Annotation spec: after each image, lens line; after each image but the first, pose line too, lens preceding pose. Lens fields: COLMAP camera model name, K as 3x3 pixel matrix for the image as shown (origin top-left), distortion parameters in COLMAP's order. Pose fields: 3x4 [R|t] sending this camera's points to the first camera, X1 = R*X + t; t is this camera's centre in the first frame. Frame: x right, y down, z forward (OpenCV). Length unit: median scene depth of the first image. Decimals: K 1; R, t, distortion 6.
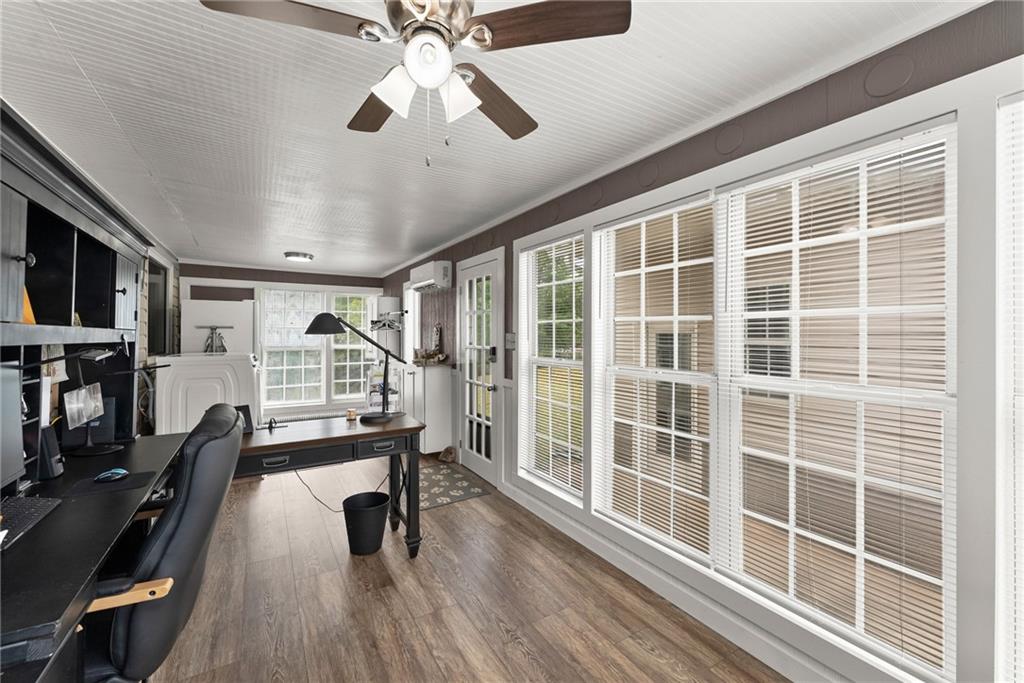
lens RADIAL K [[414.4, 0, 505.6], [0, 414.4, 330.7], [0, 0, 1]] dist [0.002289, -0.000139]
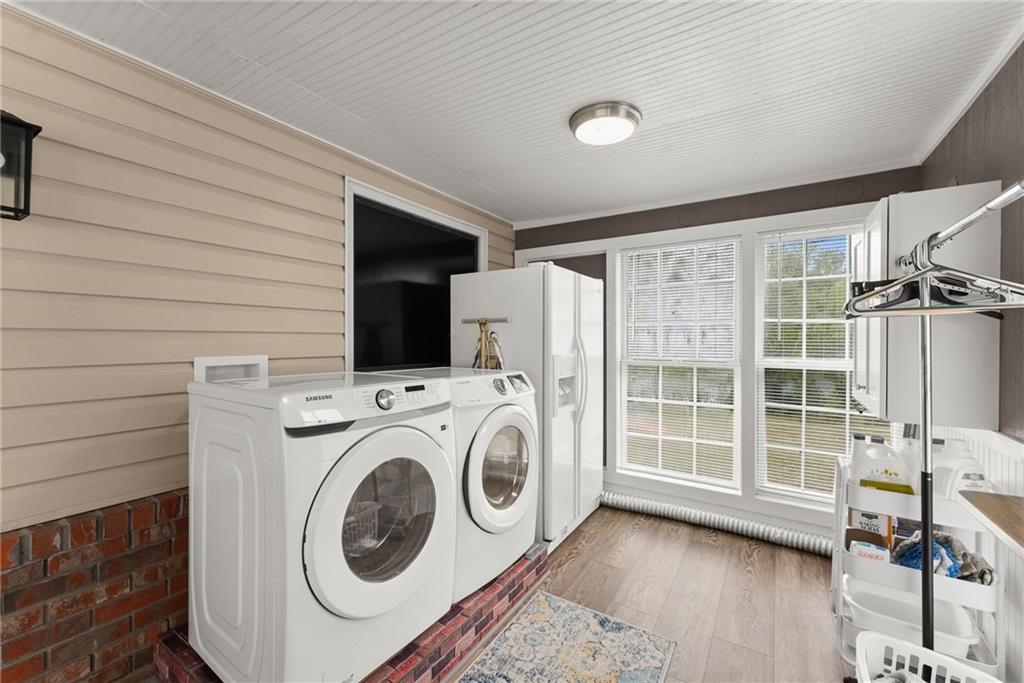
lens RADIAL K [[413.6, 0, 512.0], [0, 413.6, 341.5], [0, 0, 1]] dist [-0.002311, -0.000253]
pose [[0.442499, 0.004447, -0.896758, -0.189308], [0.008449, 0.999923, 0.009127, 0.012346], [0.896729, -0.011616, 0.442428, 0.722714]]
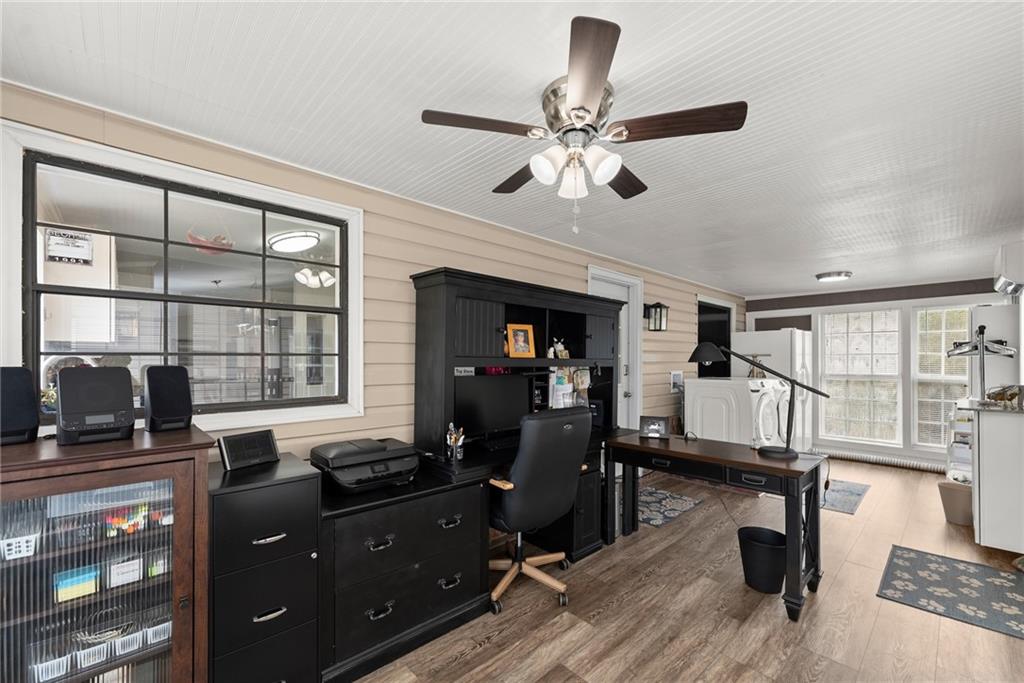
lens RADIAL K [[416.0, 0, 518.3], [0, 416.0, 359.6], [0, 0, 1]] dist [-0.000045, 0.000166]
pose [[0.214252, -0.004175, -0.976769, 0.234863], [0.009256, 0.999955, -0.002243, 0.000145], [0.976735, -0.008561, 0.214281, 0.121266]]
